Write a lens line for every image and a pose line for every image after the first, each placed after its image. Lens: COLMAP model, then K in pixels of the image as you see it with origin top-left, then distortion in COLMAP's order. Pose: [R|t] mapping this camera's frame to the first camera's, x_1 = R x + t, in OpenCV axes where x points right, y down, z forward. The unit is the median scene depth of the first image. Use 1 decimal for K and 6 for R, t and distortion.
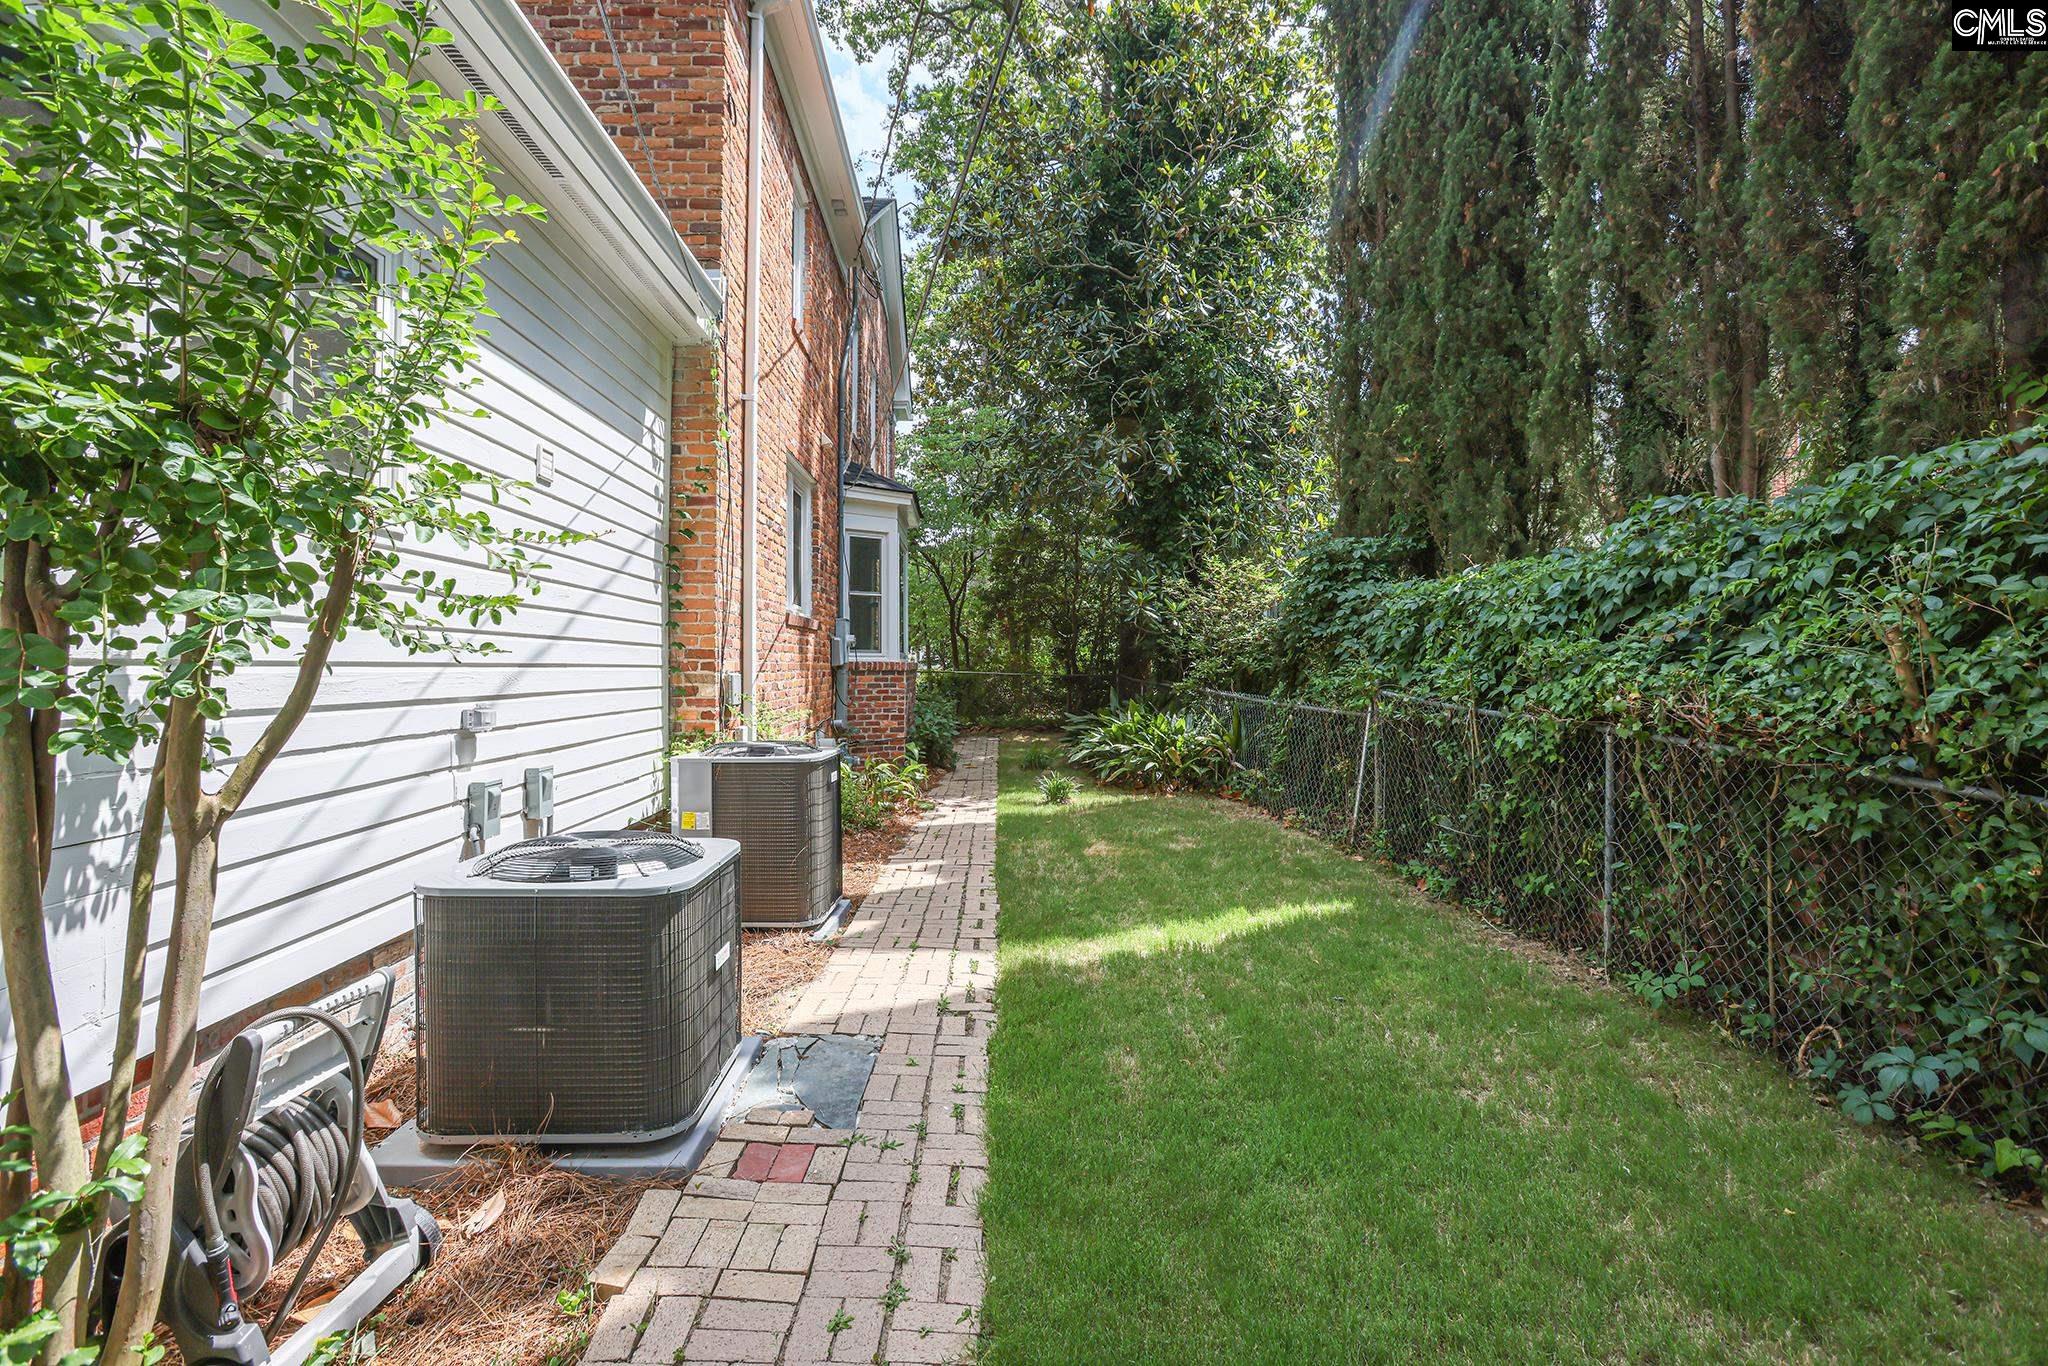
lens RADIAL K [[929.5, 0, 1020.8], [0, 929.5, 660.8], [0, 0, 1]] dist [-0.037348, -0.000021]
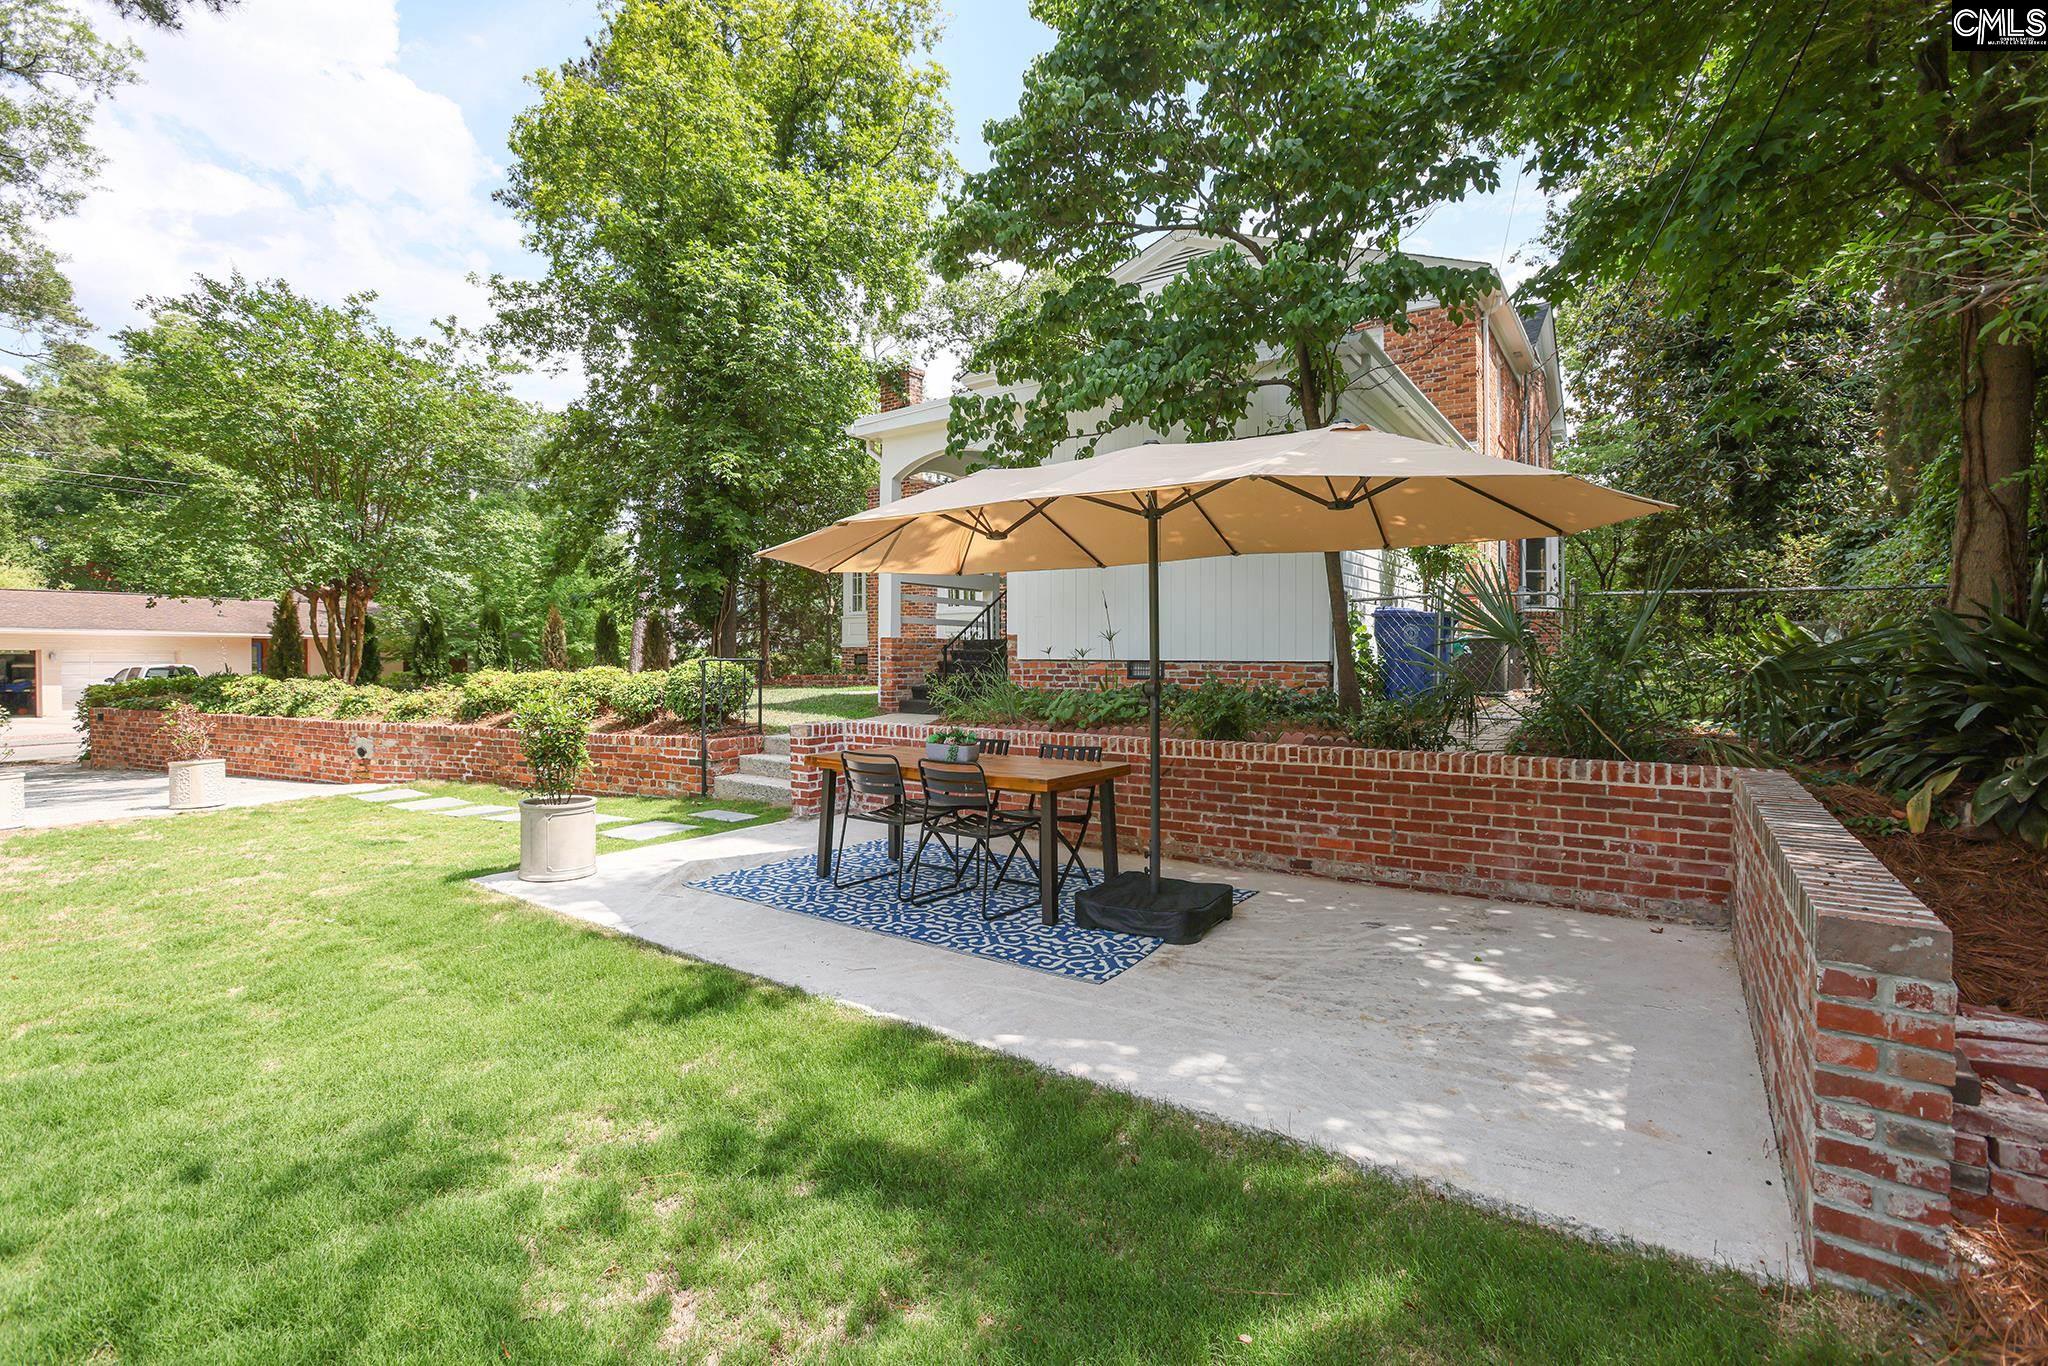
lens RADIAL K [[929.5, 0, 1020.8], [0, 929.5, 660.8], [0, 0, 1]] dist [-0.037348, -0.000021]
pose [[0.792313, -0.000372, -0.610114, 0.102323], [0.007421, 0.999932, 0.009027, 0.064929], [0.610069, -0.011680, 0.792262, -0.848310]]
